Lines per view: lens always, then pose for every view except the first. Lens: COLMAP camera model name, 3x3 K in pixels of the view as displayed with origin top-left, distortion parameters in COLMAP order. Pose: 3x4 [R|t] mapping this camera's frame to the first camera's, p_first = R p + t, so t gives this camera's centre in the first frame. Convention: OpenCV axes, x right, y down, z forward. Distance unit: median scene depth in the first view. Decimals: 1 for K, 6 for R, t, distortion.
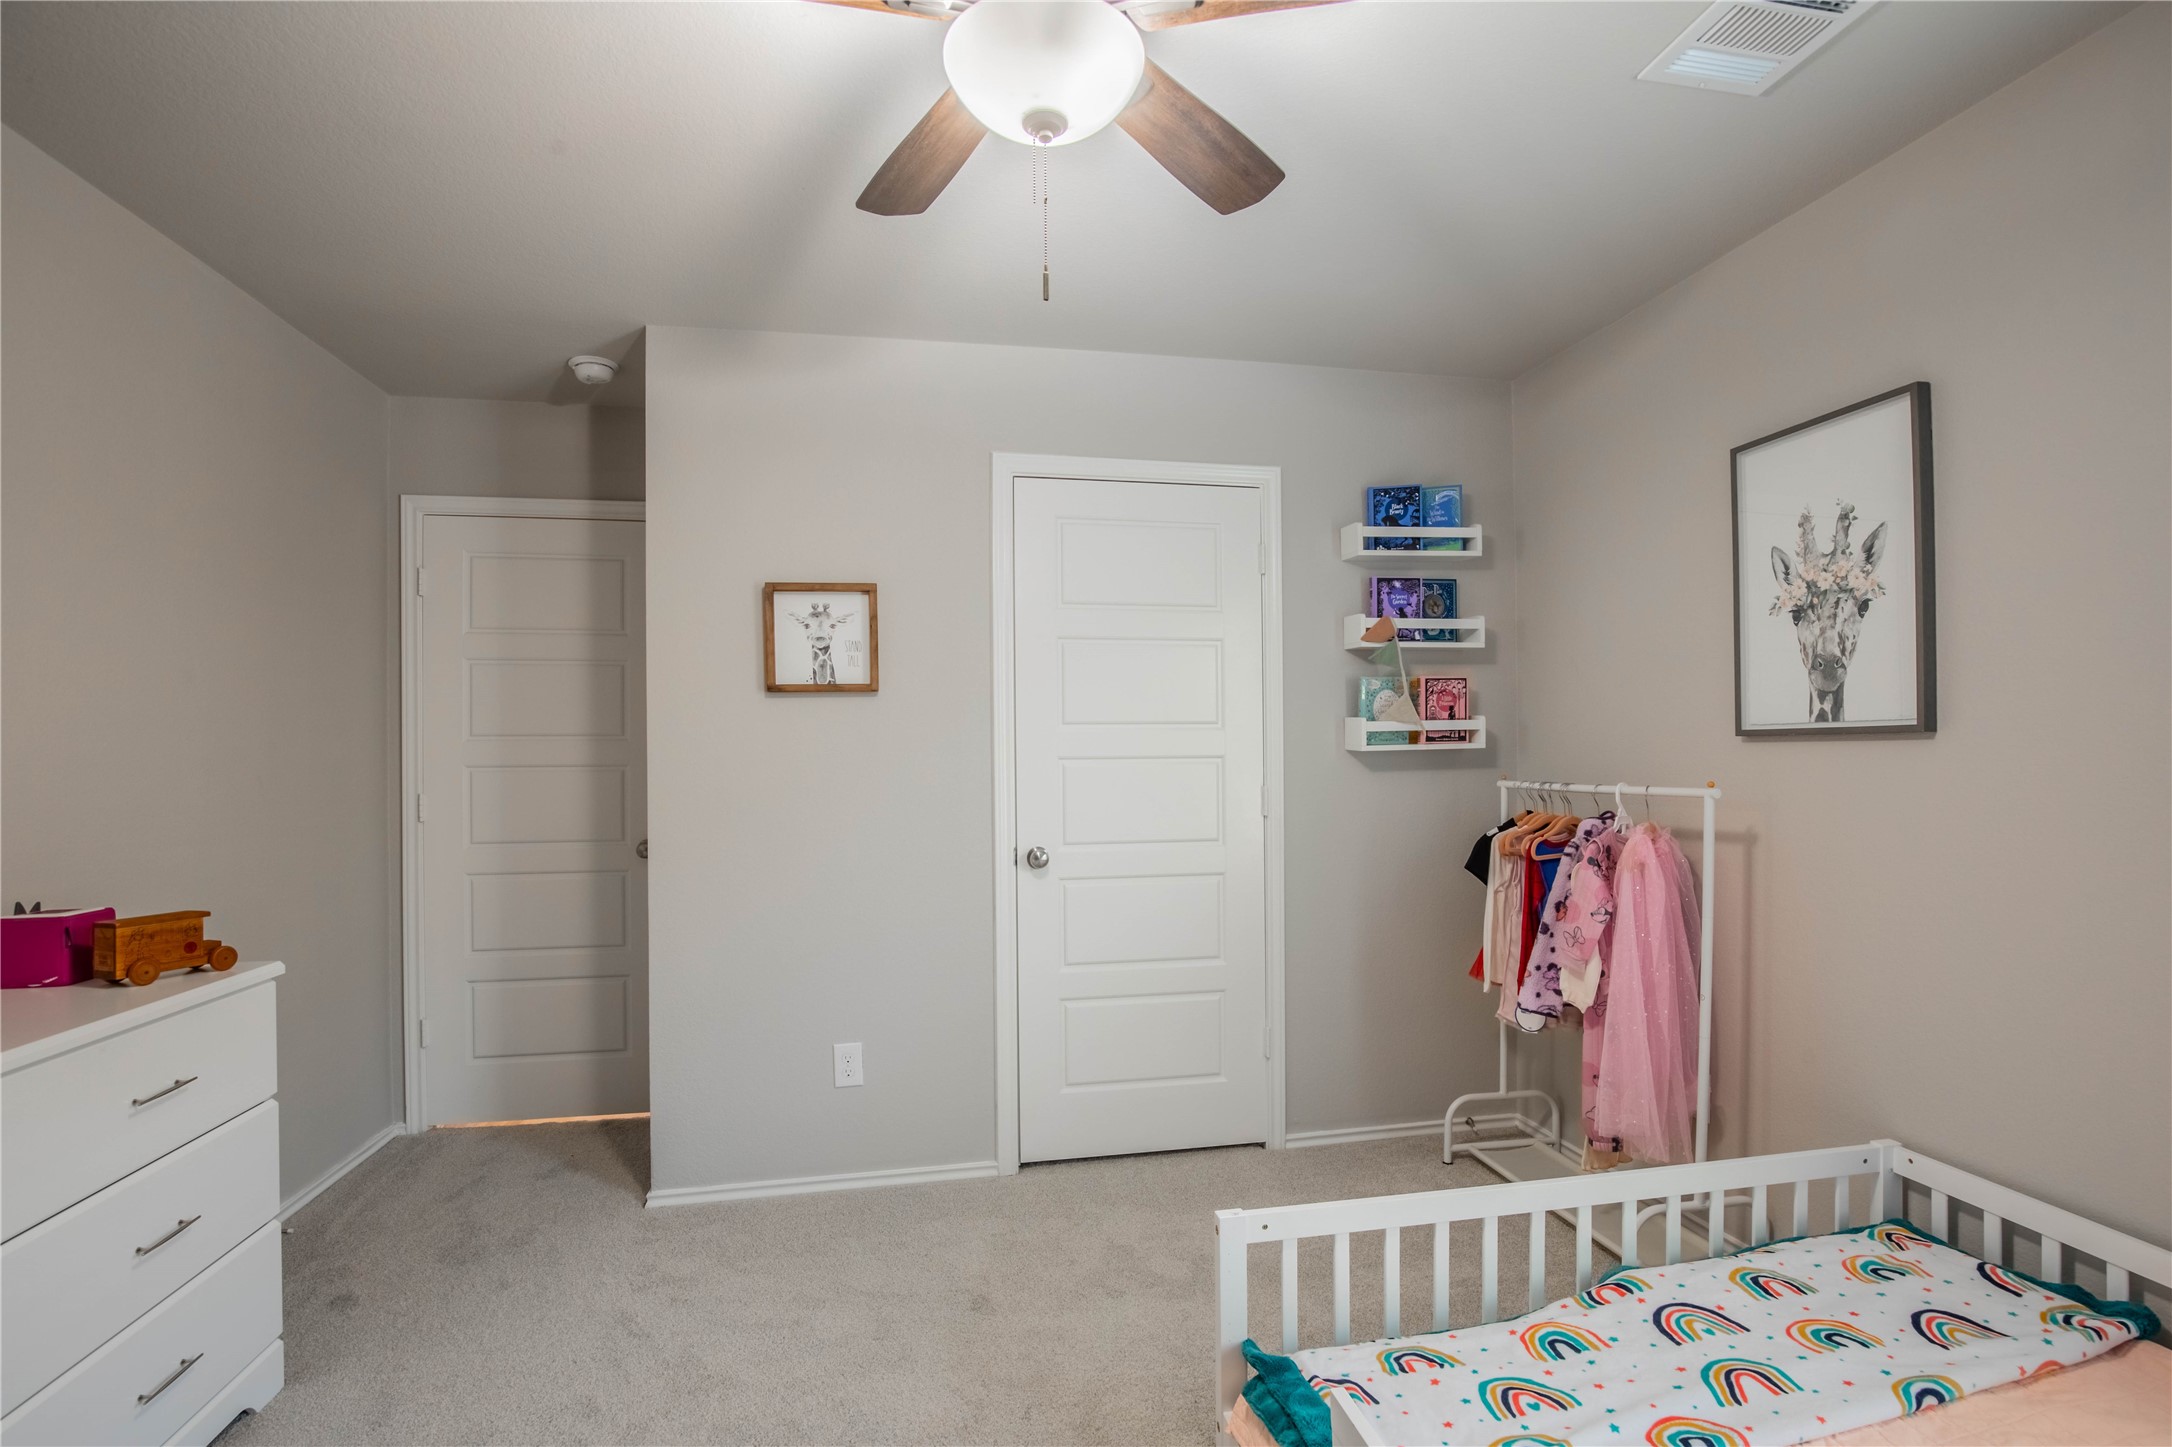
lens RADIAL K [[996.8, 0, 1086.5], [0, 996.8, 739.5], [0, 0, 1]] dist [-0.022530, 0.001322]
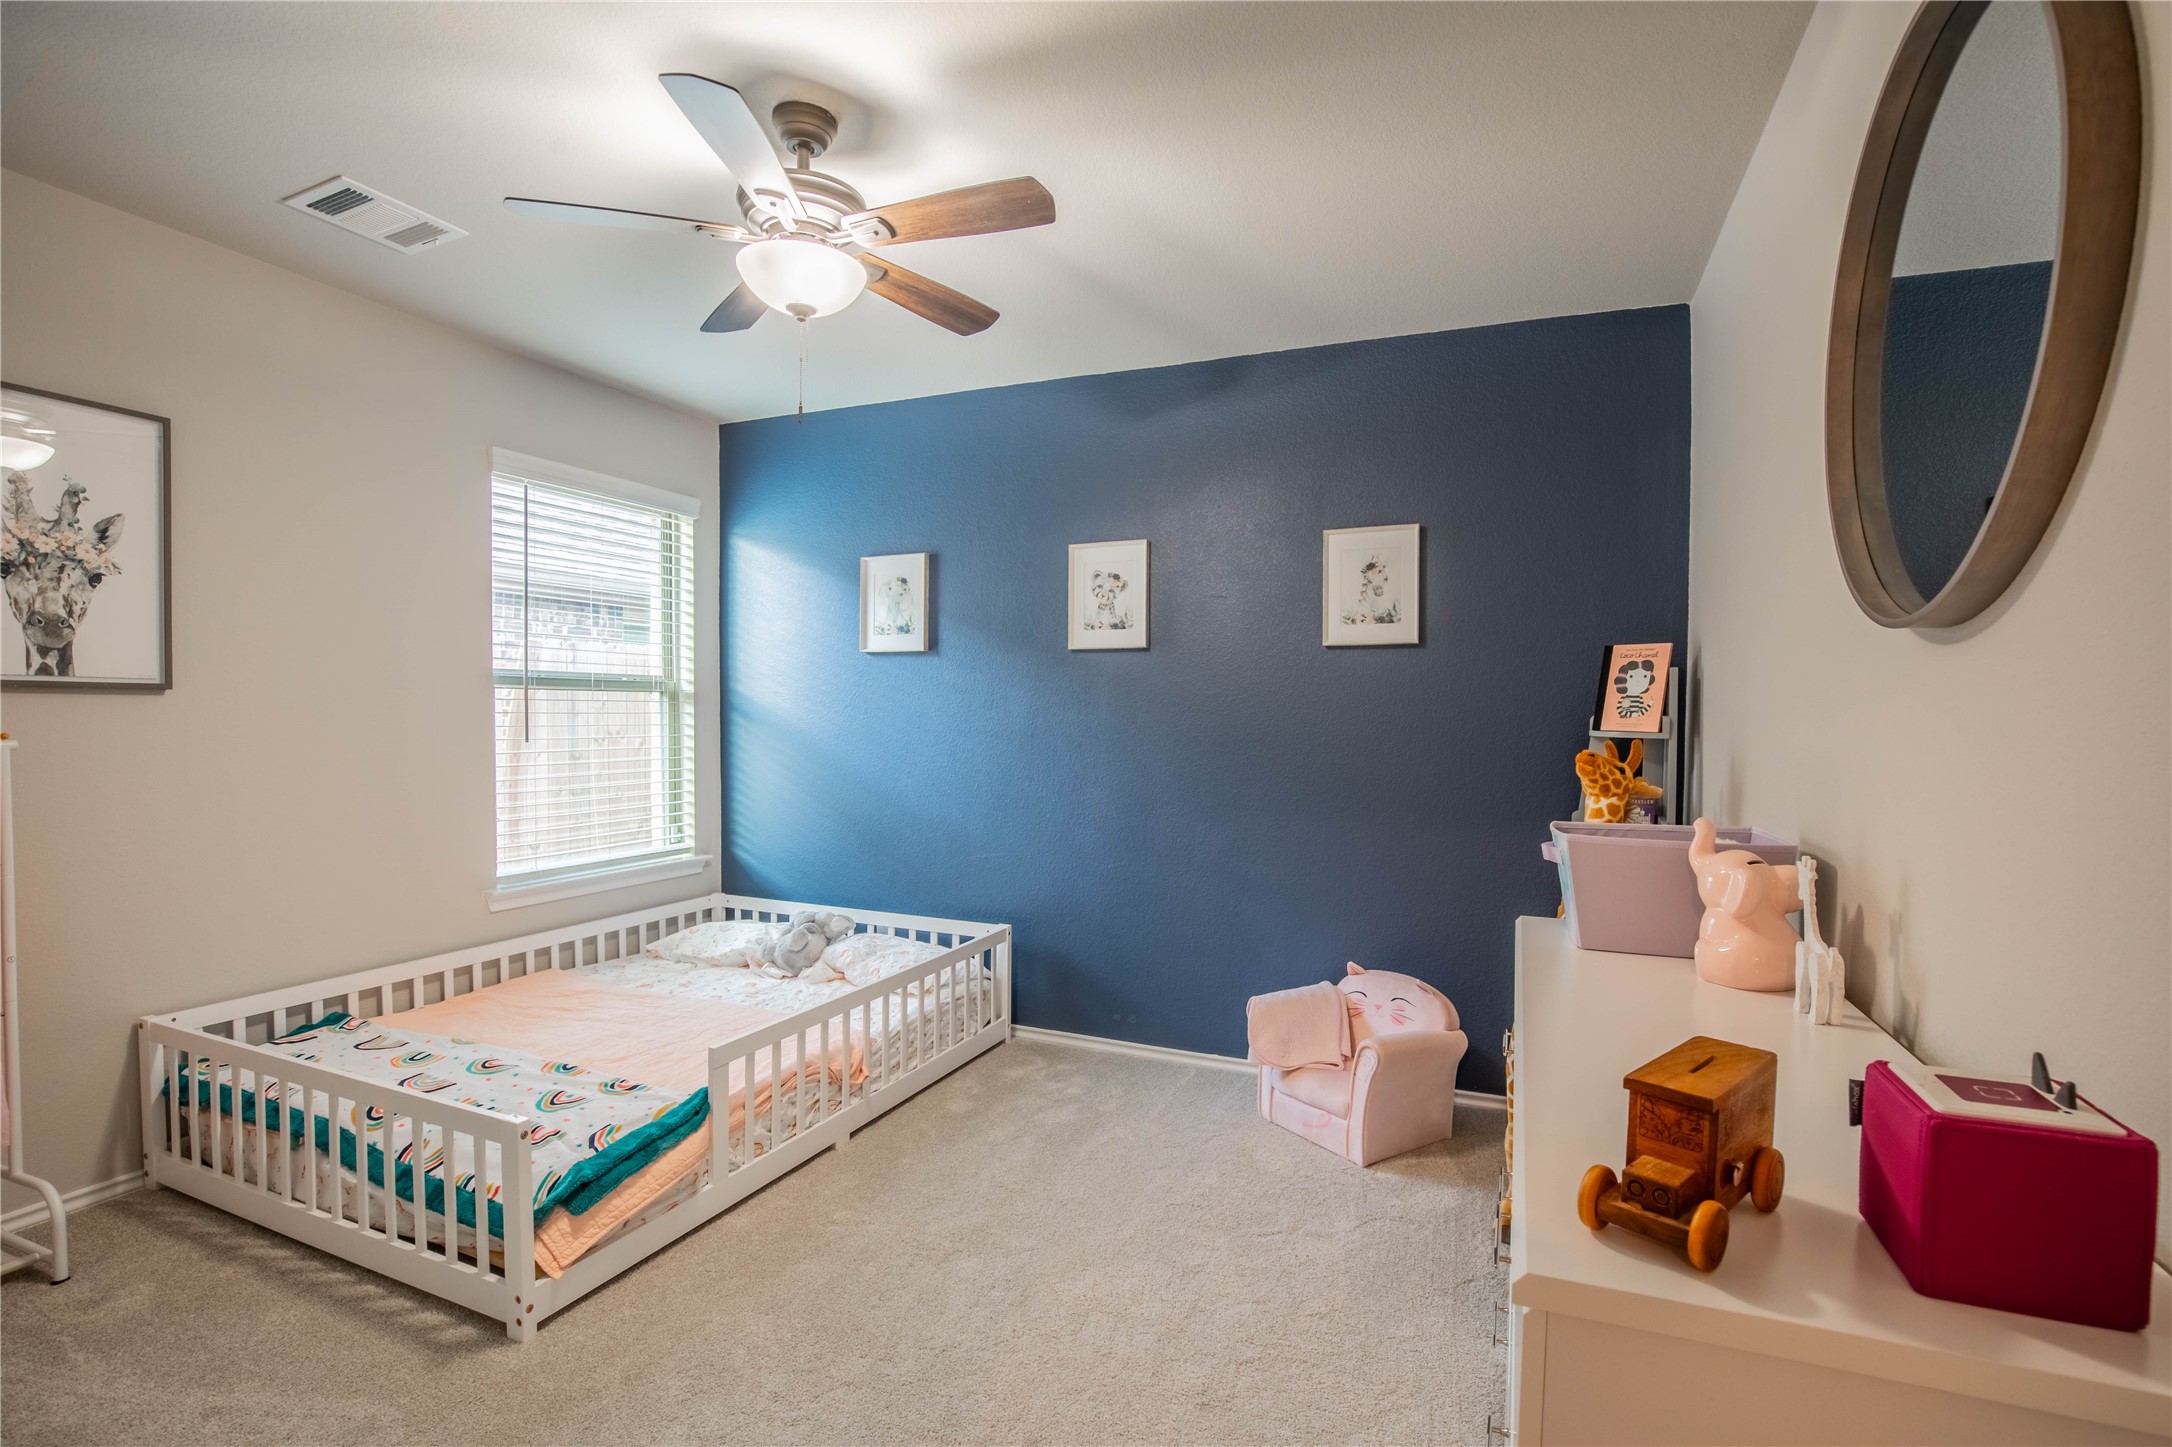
lens RADIAL K [[996.8, 0, 1088.7], [0, 996.8, 728.8], [0, 0, 1]] dist [-0.022530, 0.001322]
pose [[-0.822922, -0.004769, 0.568134, -0.809629], [-0.005916, 0.999982, -0.000175, 0.034398], [-0.568123, -0.003505, -0.822936, 1.251486]]
